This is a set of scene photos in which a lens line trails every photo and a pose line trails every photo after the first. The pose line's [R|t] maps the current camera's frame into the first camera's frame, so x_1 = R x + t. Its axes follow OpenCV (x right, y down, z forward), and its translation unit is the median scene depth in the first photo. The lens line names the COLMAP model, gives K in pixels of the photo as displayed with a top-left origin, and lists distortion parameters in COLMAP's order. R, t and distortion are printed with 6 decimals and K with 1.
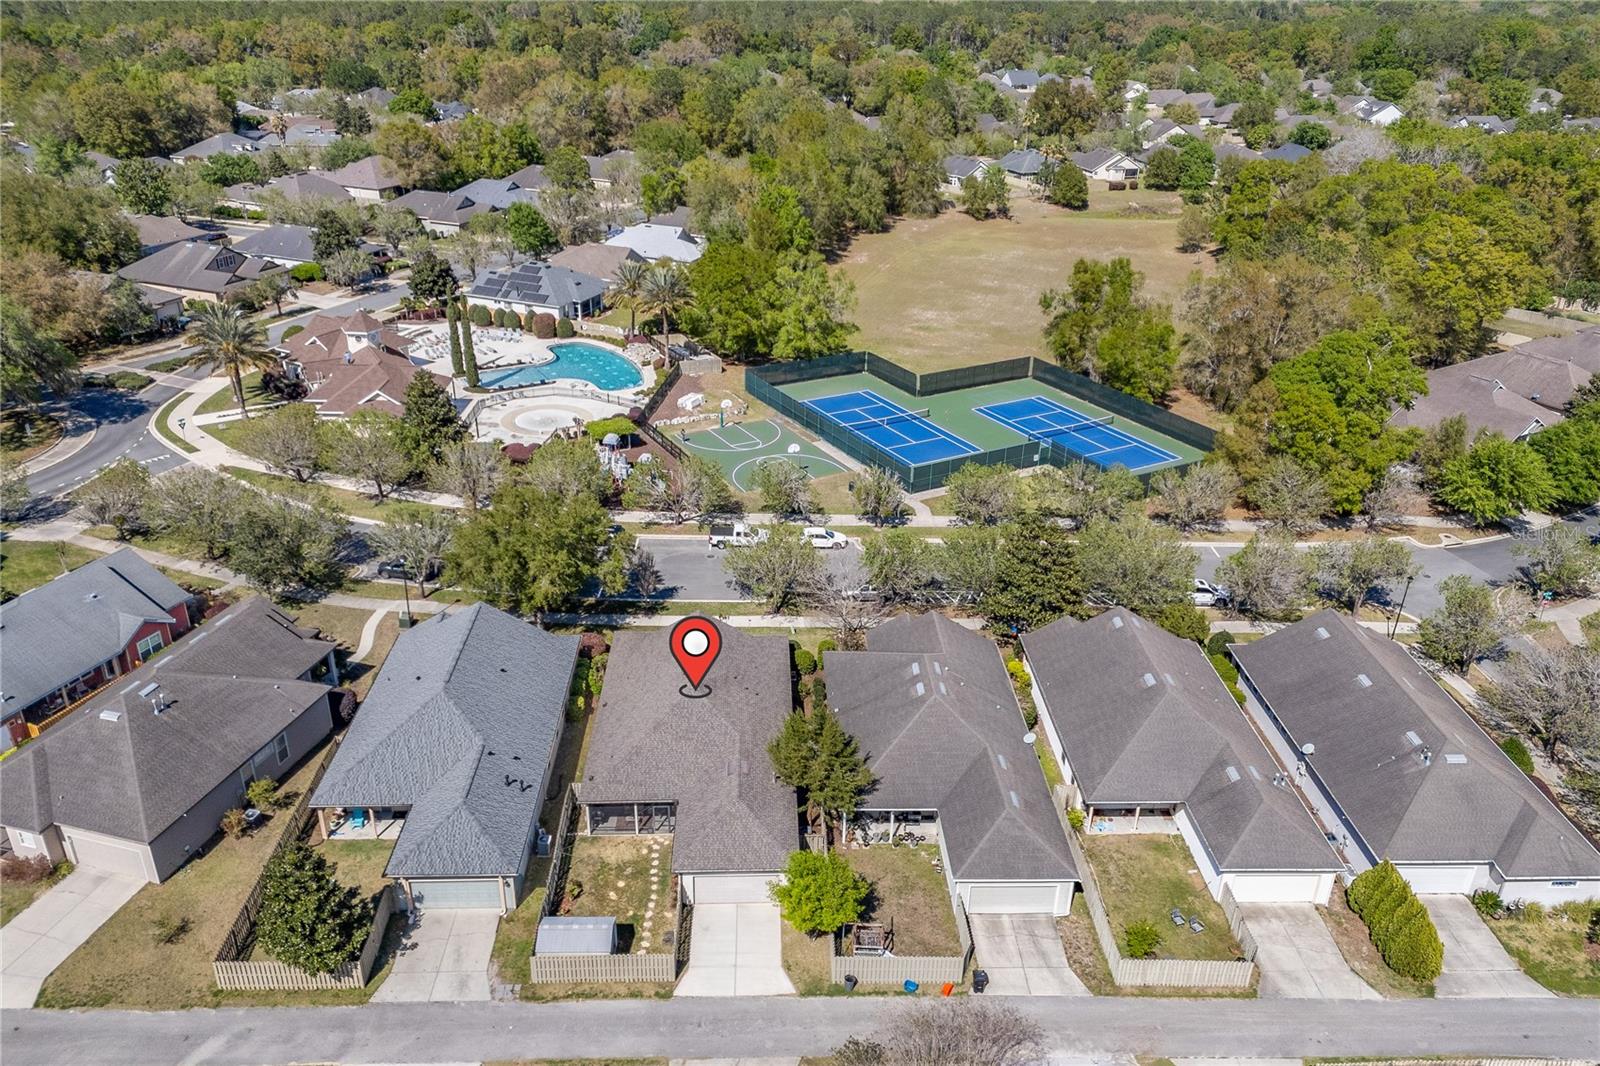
lens RADIAL K [[1174.6, 0, 800.0], [0, 1174.6, 533.0], [0, 0, 1]] dist [0.036099, -0.000932]
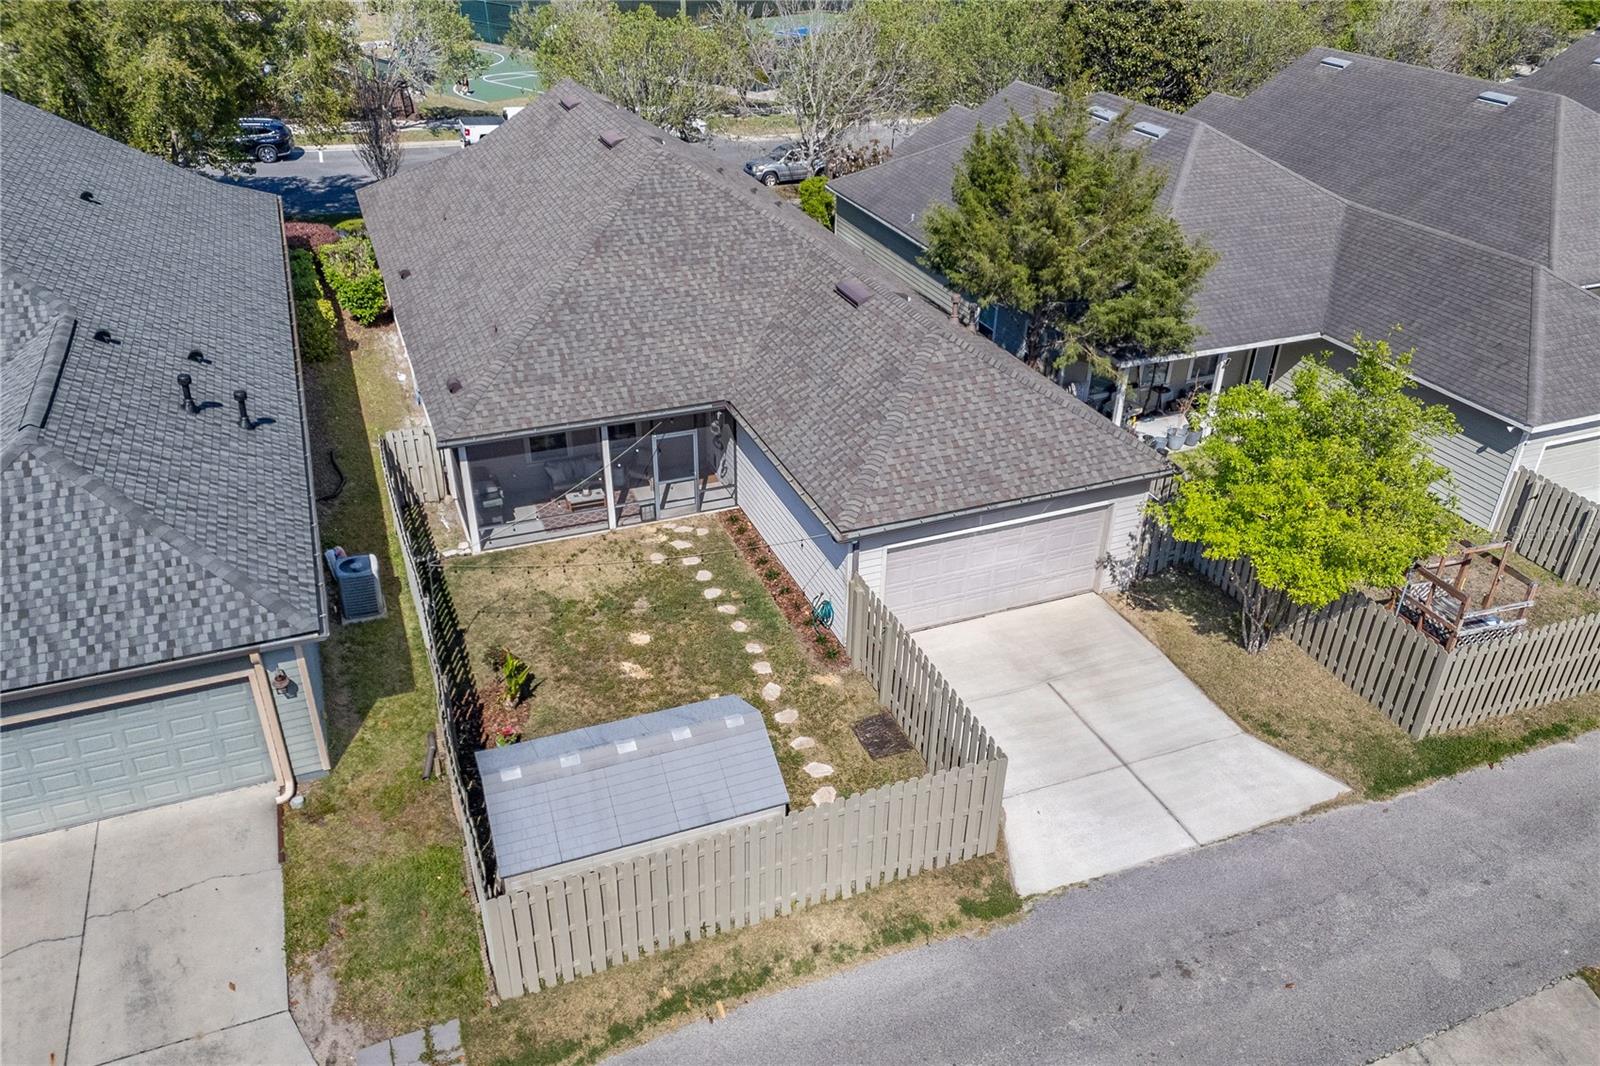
lens RADIAL K [[1174.6, 0, 800.0], [0, 1174.6, 533.0], [0, 0, 1]] dist [0.036099, -0.000932]
pose [[0.939099, -0.174153, 0.296248, -0.206993], [0.150149, 0.983375, 0.102123, 0.248056], [-0.309108, -0.051422, 0.949636, 0.693833]]
